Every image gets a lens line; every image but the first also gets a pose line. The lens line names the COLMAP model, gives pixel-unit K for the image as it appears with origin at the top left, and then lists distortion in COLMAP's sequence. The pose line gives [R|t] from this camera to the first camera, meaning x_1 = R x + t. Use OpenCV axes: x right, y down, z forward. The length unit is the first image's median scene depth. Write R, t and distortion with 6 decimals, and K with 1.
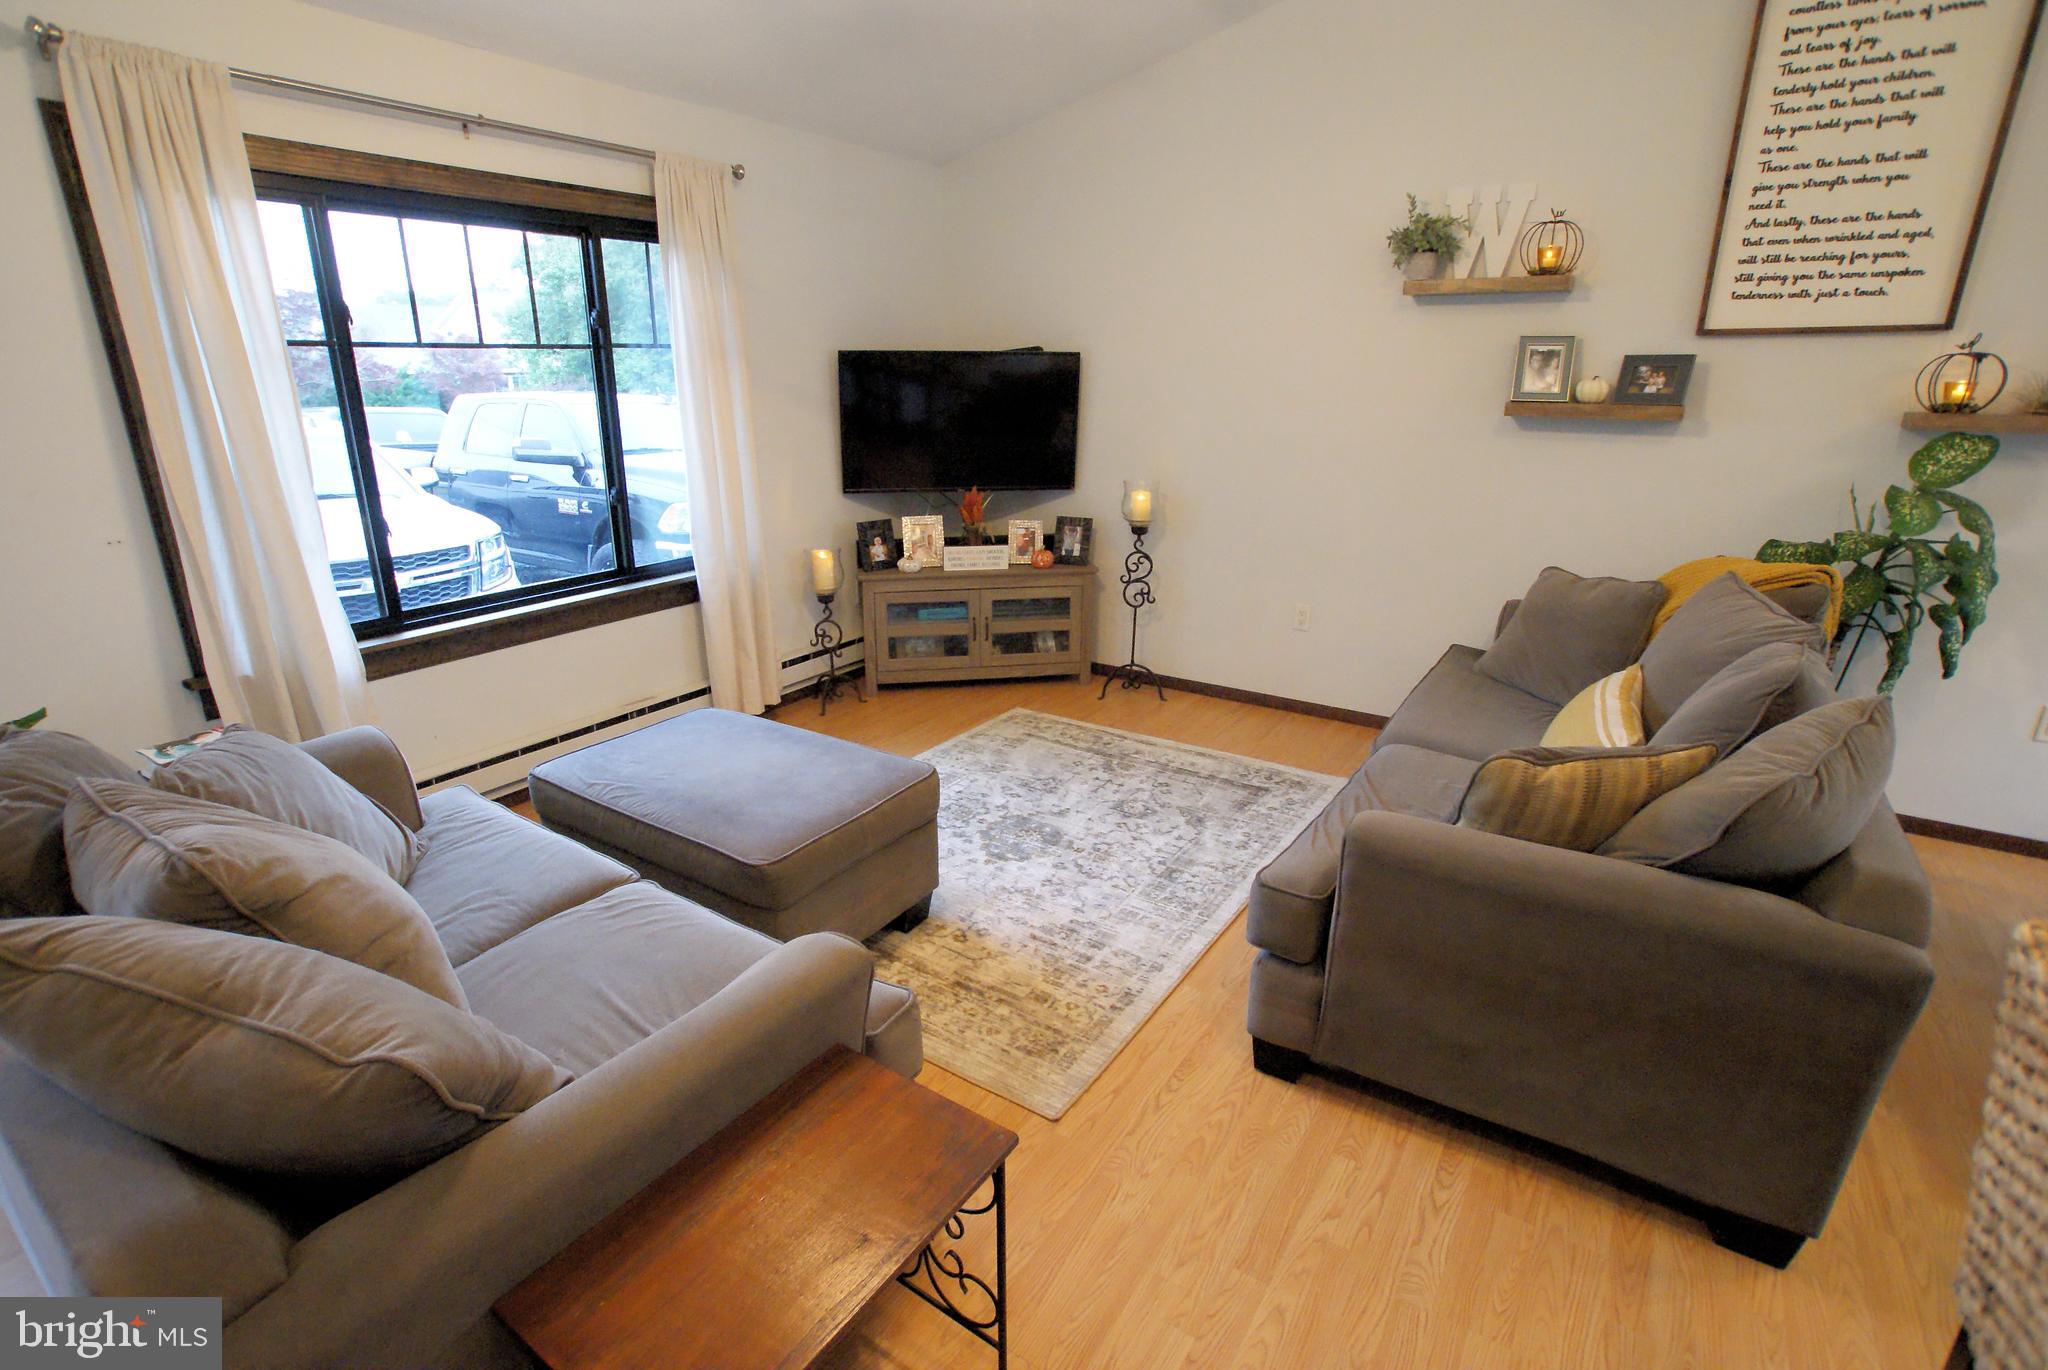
lens RADIAL K [[975.7, 0, 1023.3], [0, 975.7, 682.8], [0, 0, 1]] dist [-0.039882, 0.011950]
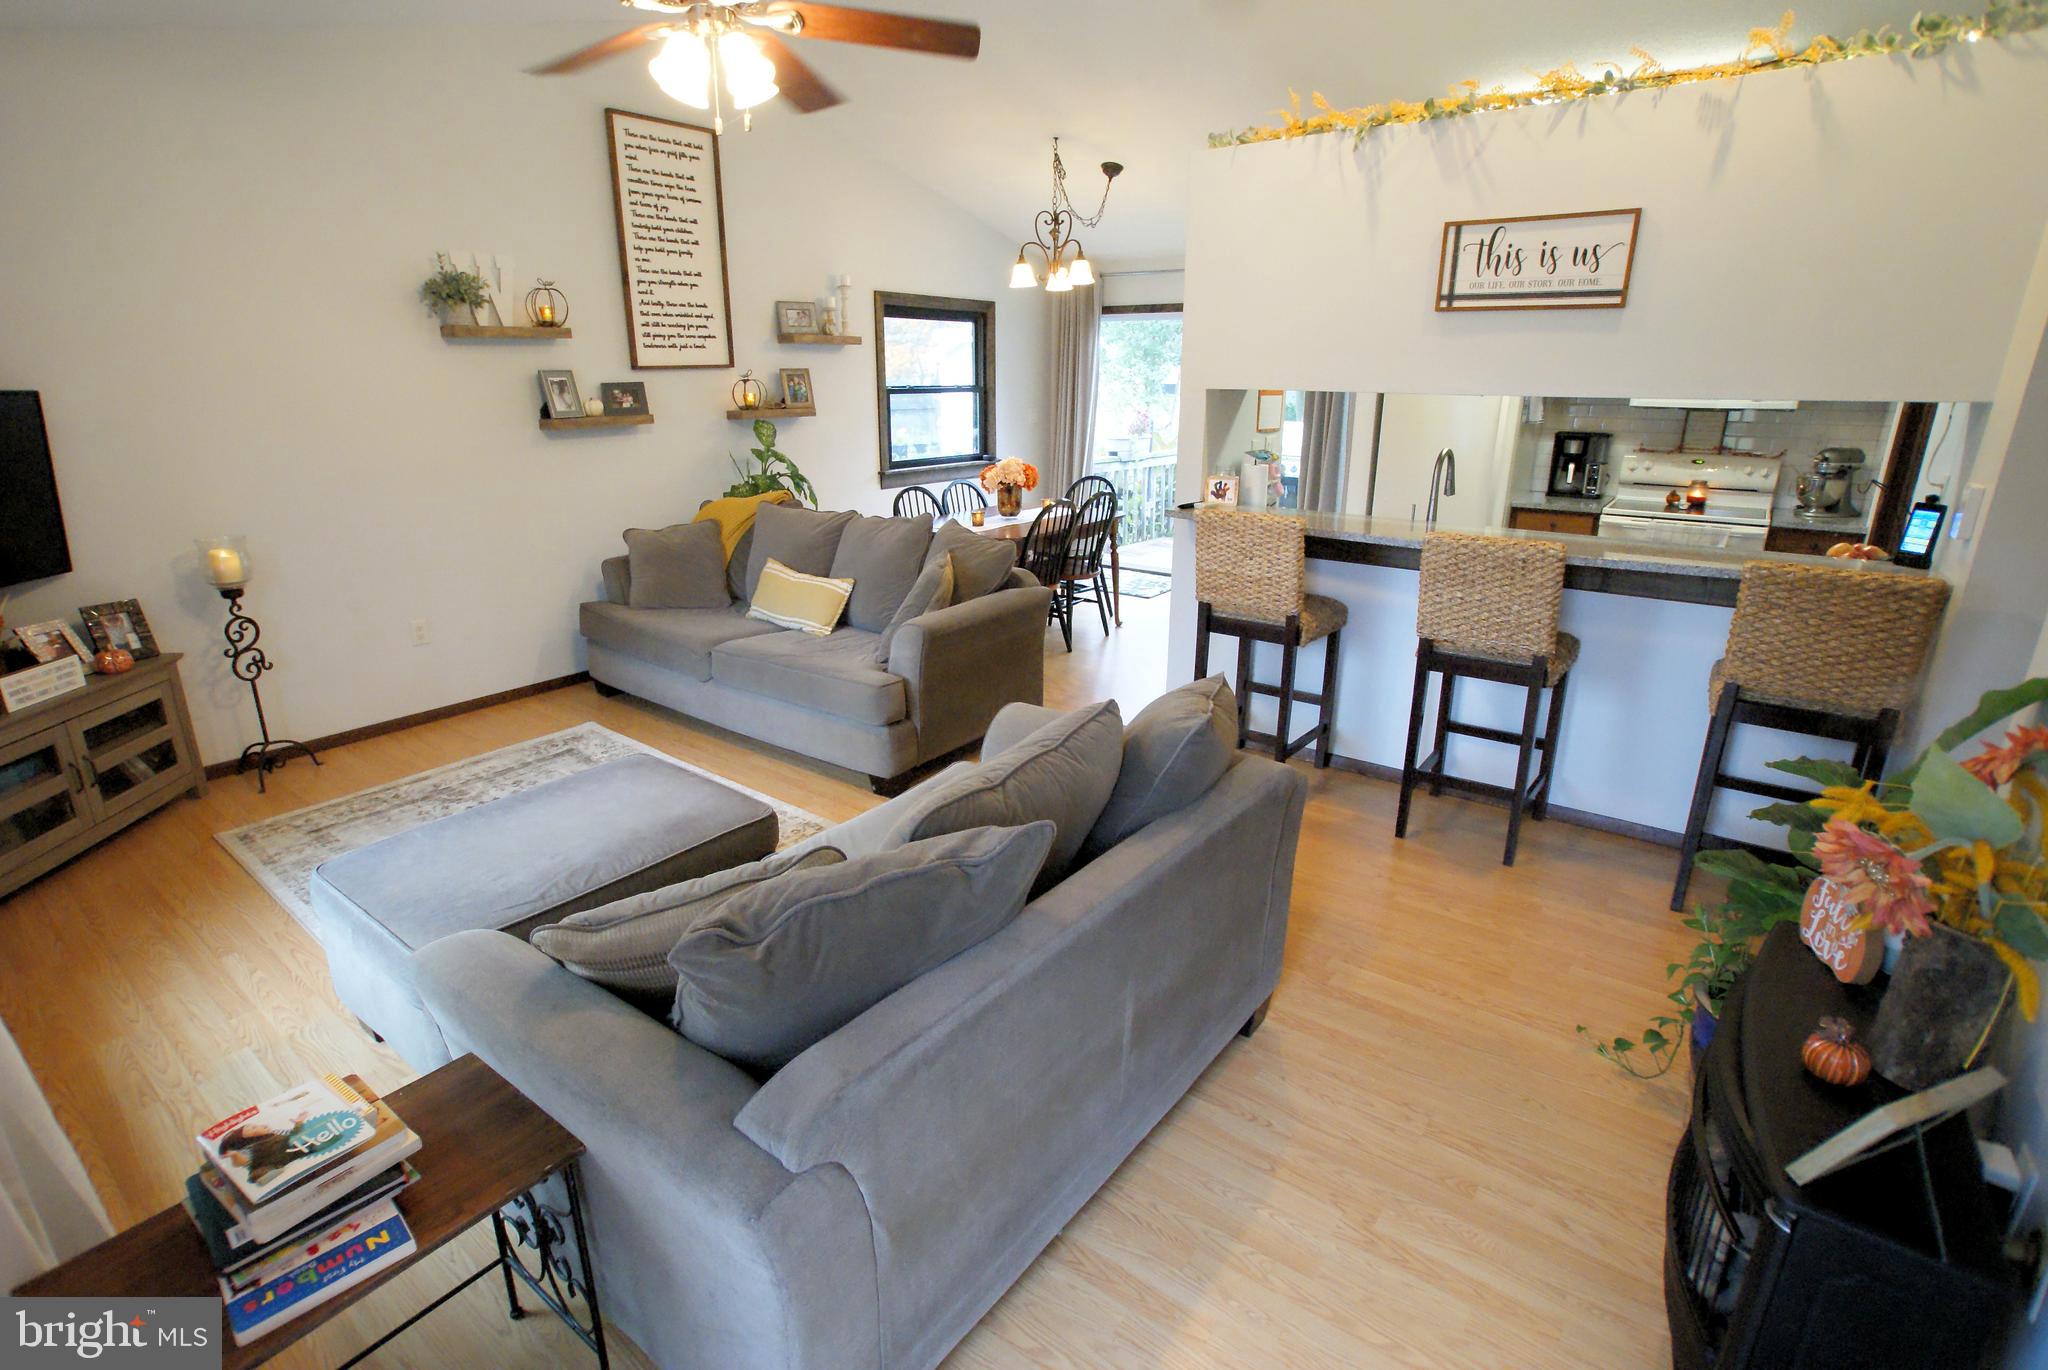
lens RADIAL K [[975.7, 0, 1002.2], [0, 975.7, 676.0], [0, 0, 1]] dist [-0.039882, 0.011950]
pose [[0.050251, -0.291837, 0.955147, -0.878477], [0.318214, 0.911192, 0.261665, -0.120751], [-0.946686, 0.290792, 0.138655, 0.332273]]
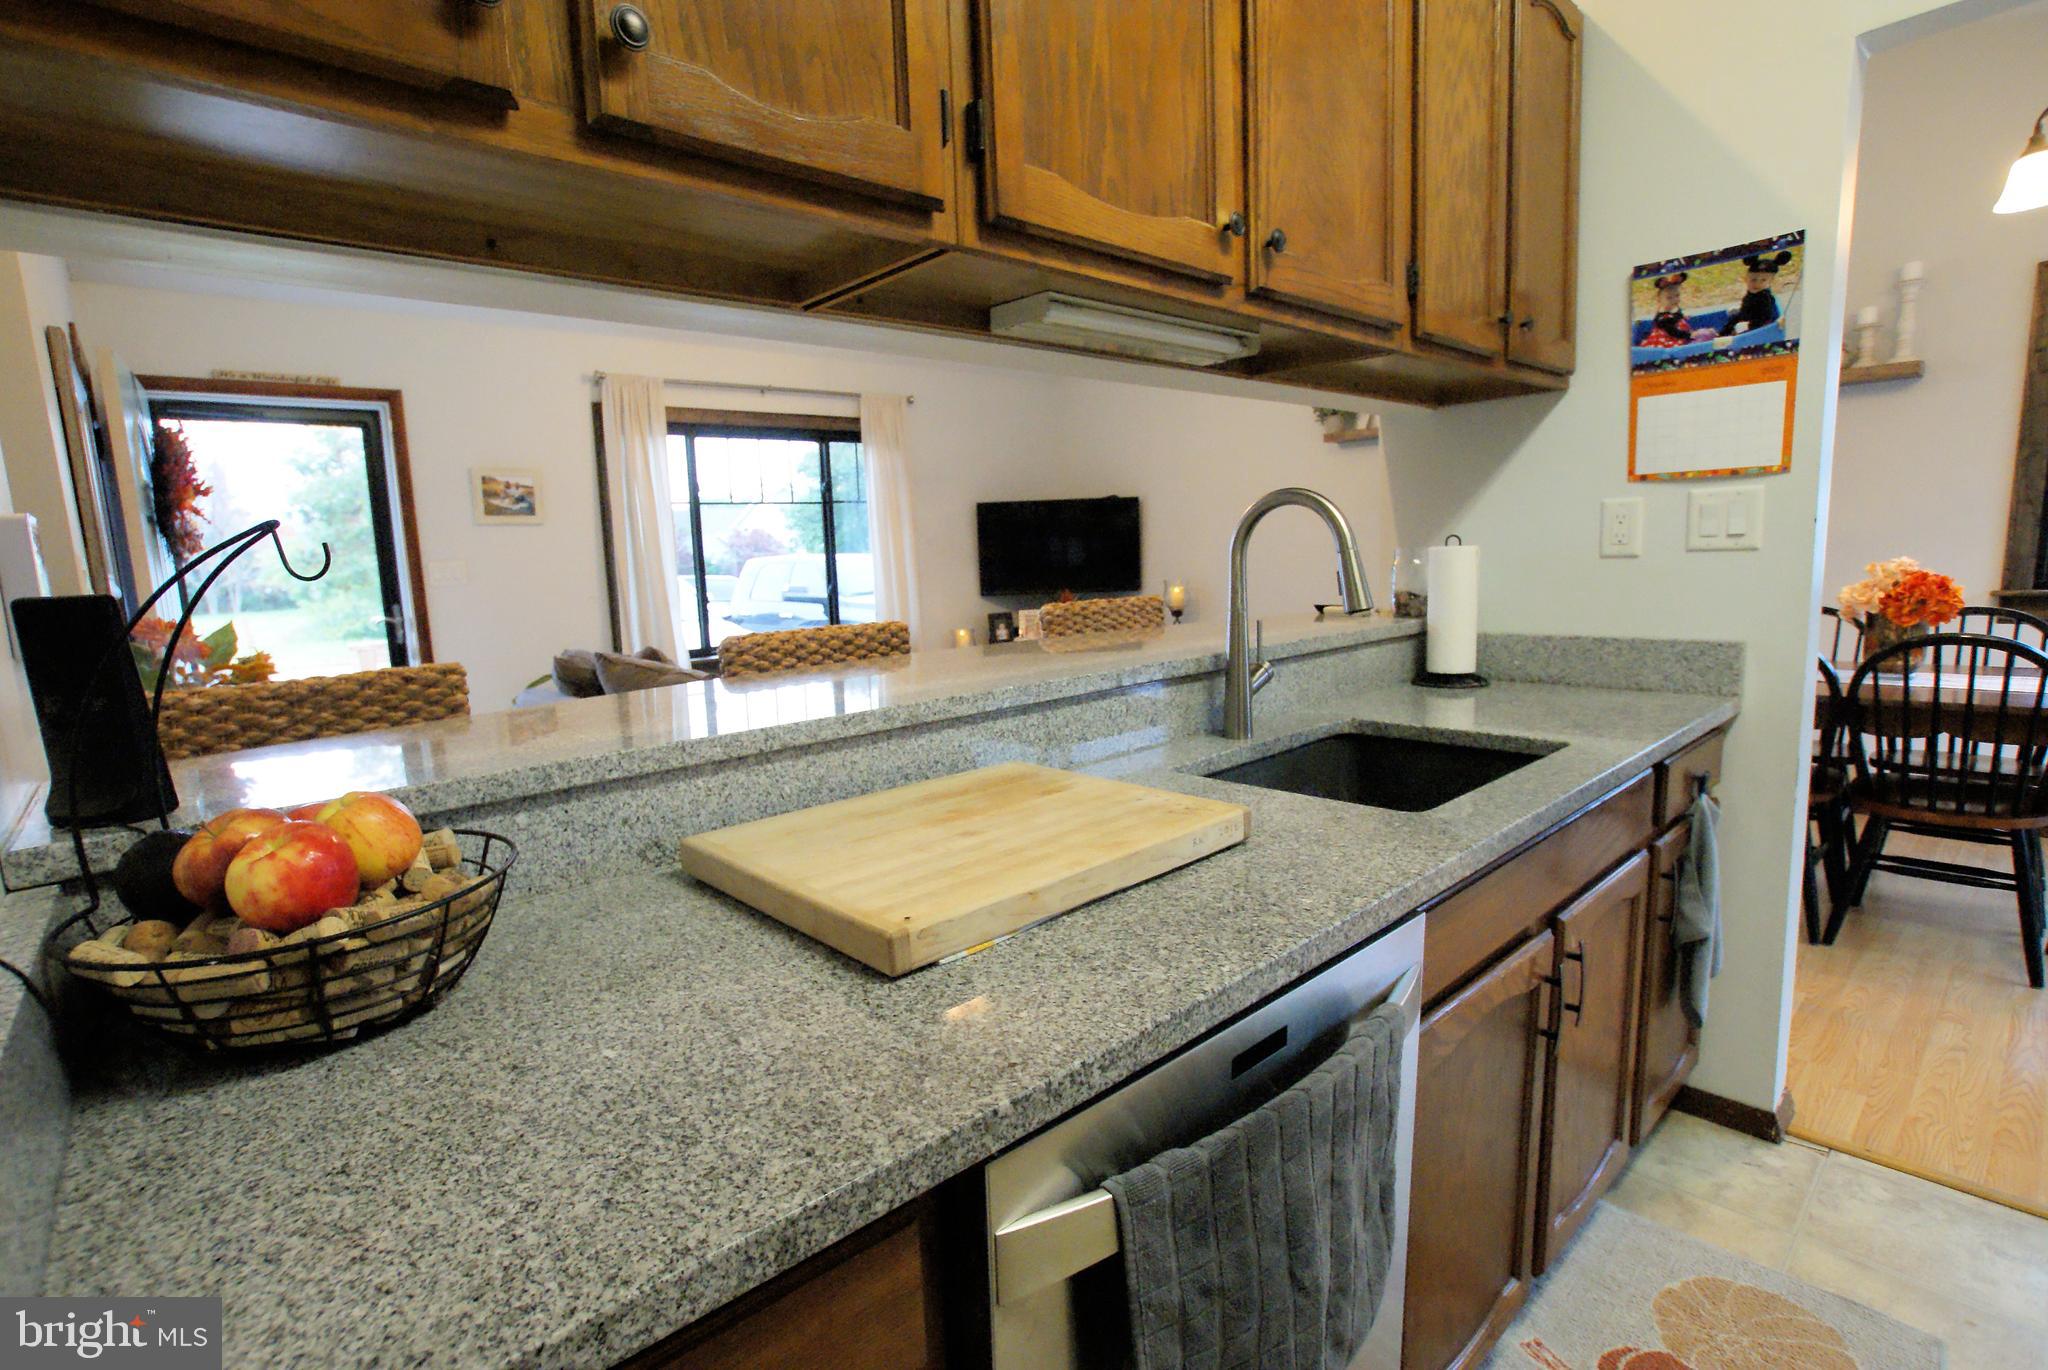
lens RADIAL K [[975.7, 0, 1030.0], [0, 975.7, 698.4], [0, 0, 1]] dist [-0.039882, 0.011950]
pose [[0.972611, -0.004560, -0.232392, 0.312569], [-0.030759, 0.988490, -0.148128, 0.239668], [0.230393, 0.151219, 0.961276, -0.524911]]
